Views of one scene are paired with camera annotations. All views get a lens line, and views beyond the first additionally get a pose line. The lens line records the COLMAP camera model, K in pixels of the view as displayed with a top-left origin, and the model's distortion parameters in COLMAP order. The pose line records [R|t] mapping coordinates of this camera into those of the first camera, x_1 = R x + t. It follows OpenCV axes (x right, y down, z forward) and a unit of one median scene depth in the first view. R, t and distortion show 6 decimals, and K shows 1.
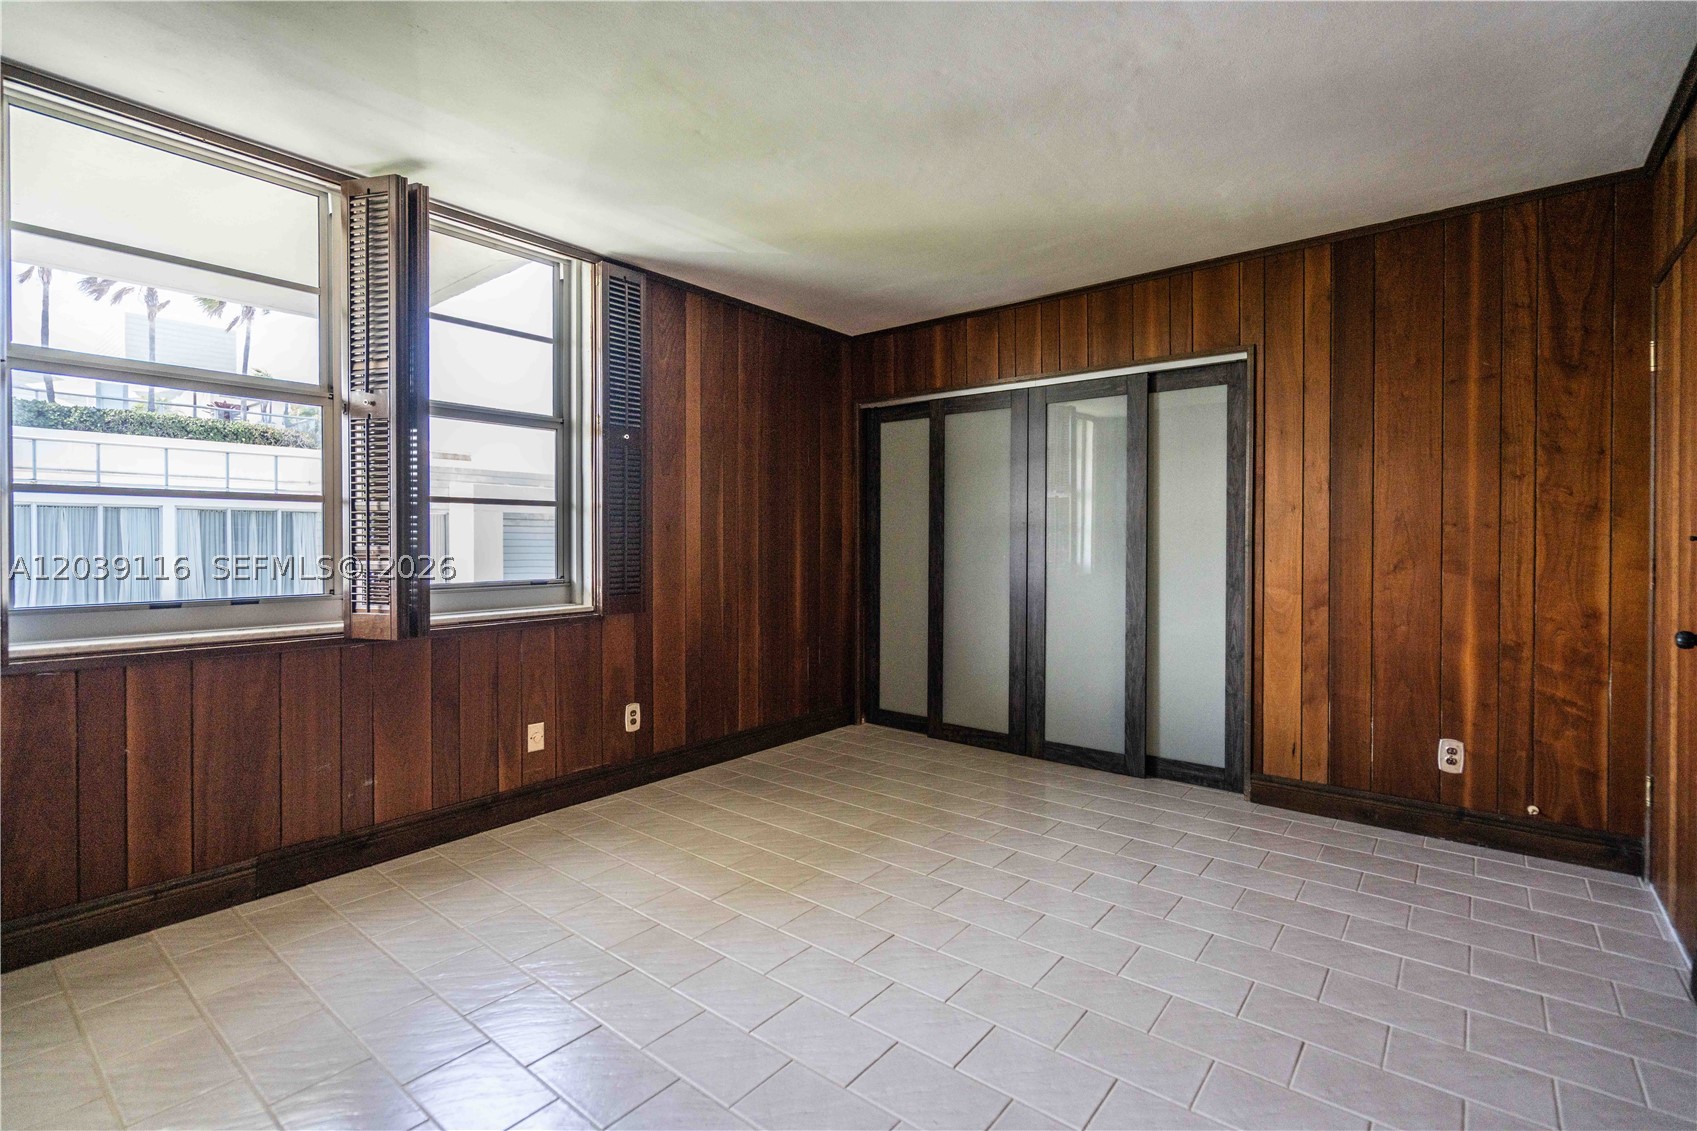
lens RADIAL K [[787.1, 0, 851.2], [0, 787.1, 554.1], [0, 0, 1]] dist [-0.002906, 0.000095]
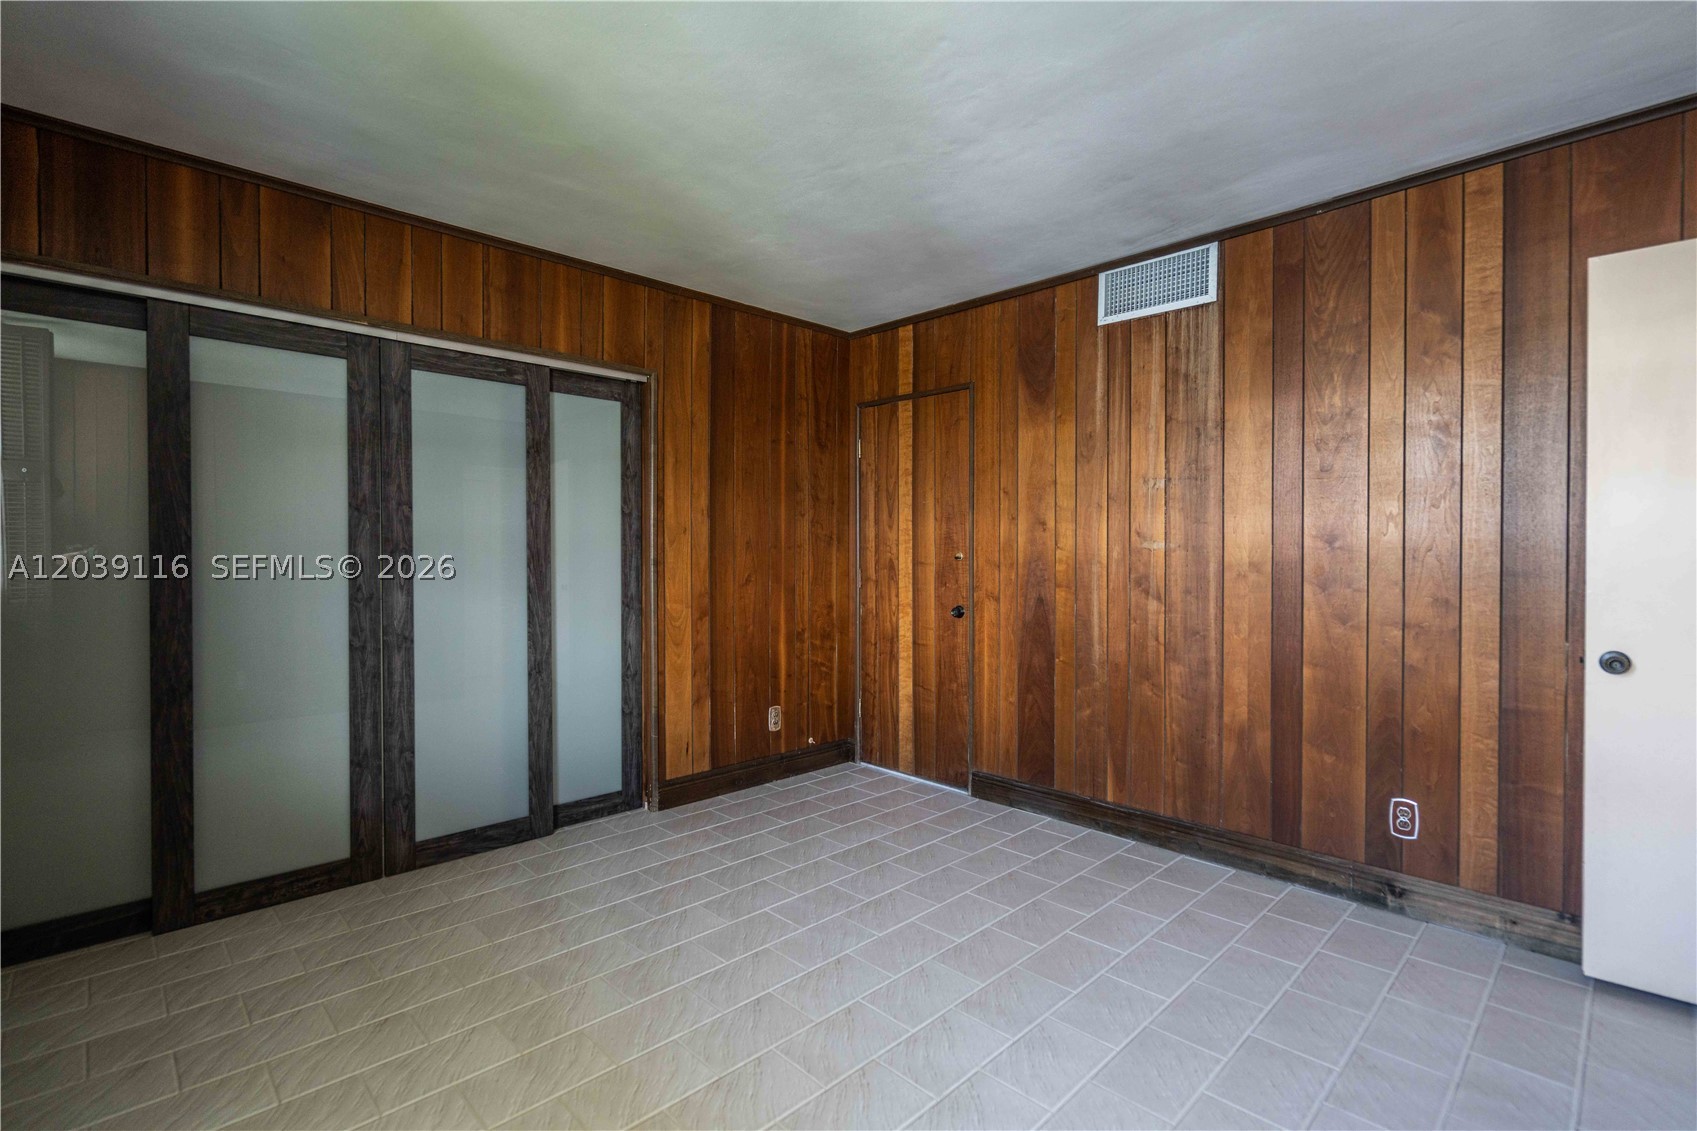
lens RADIAL K [[795.8, 0, 851.0], [0, 795.8, 566.9], [0, 0, 1]] dist [-0.005181, 0.000960]
pose [[0.103187, -0.018605, 0.994488, -0.477684], [0.015461, 0.999734, 0.017099, -0.020777], [-0.994542, 0.013612, 0.103447, 0.597342]]
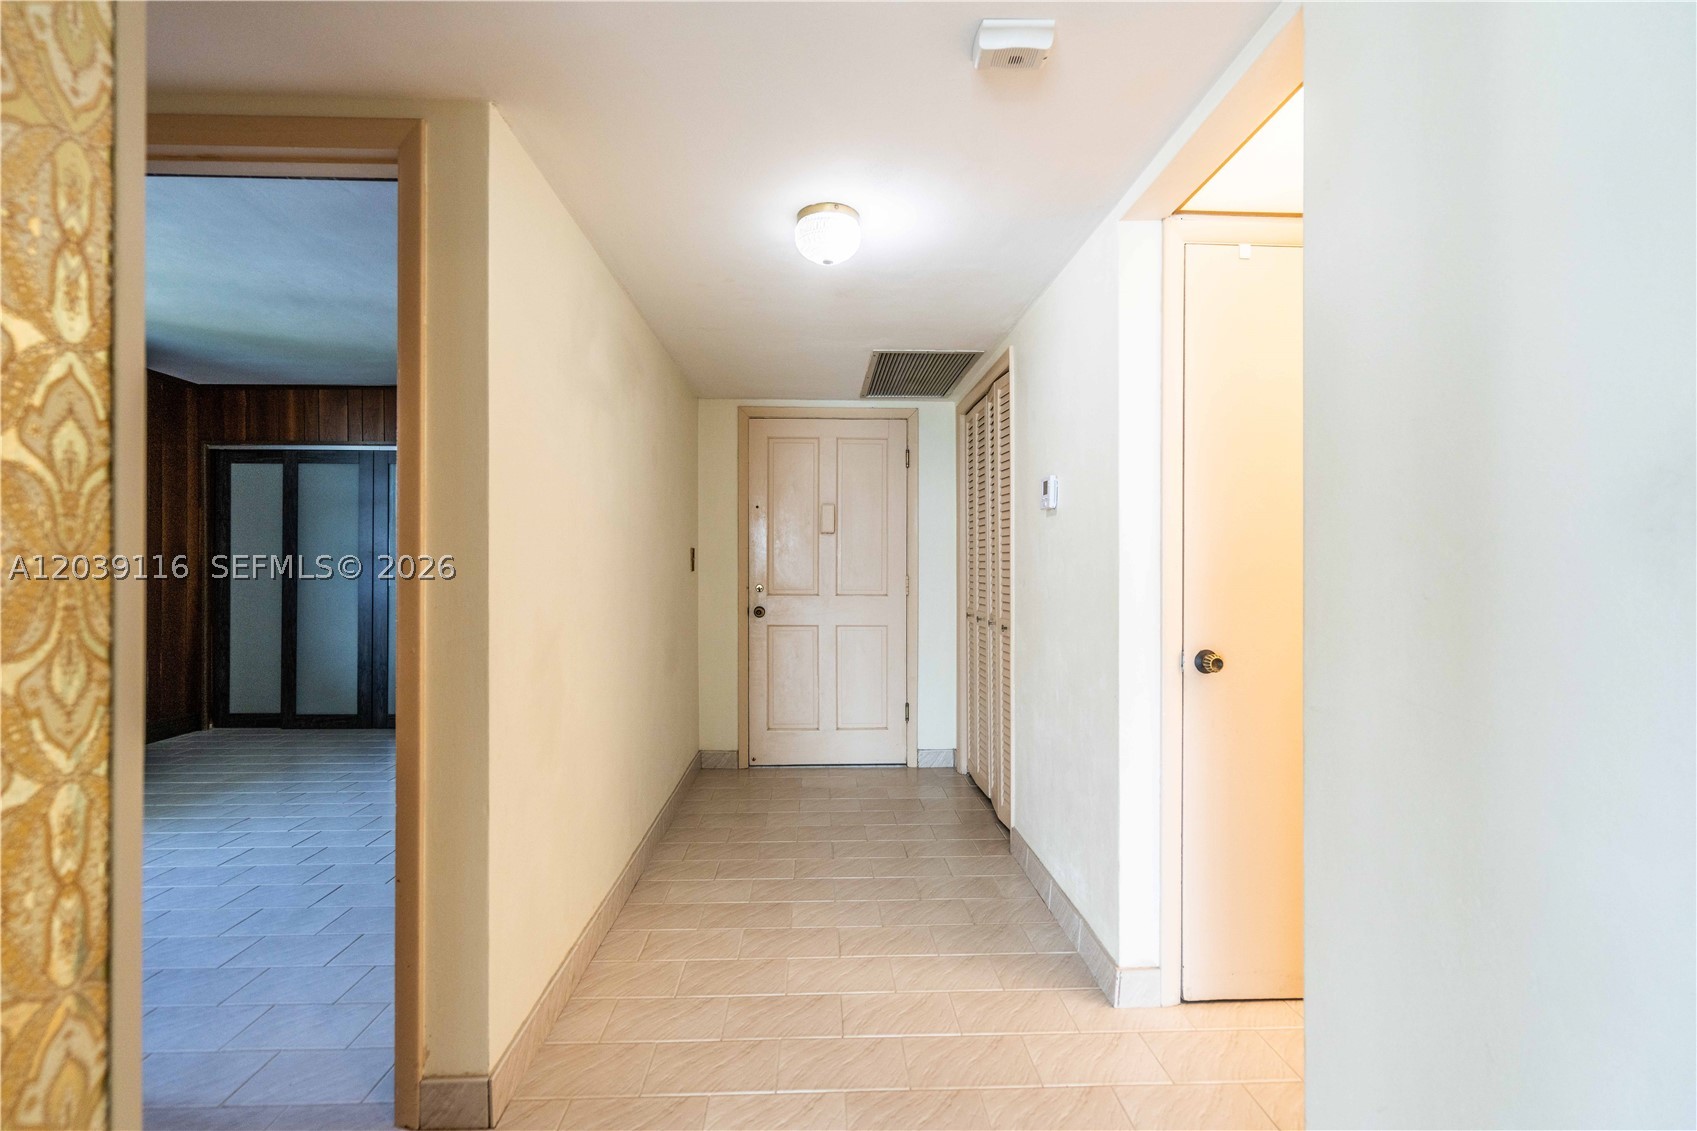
lens RADIAL K [[795.8, 0, 851.0], [0, 795.8, 566.9], [0, 0, 1]] dist [-0.005181, 0.000960]
pose [[0.747815, 0.001852, 0.663904, -0.071032], [0.011090, 0.999822, -0.015281, 0.016947], [-0.663814, 0.018790, 0.747661, -0.610811]]
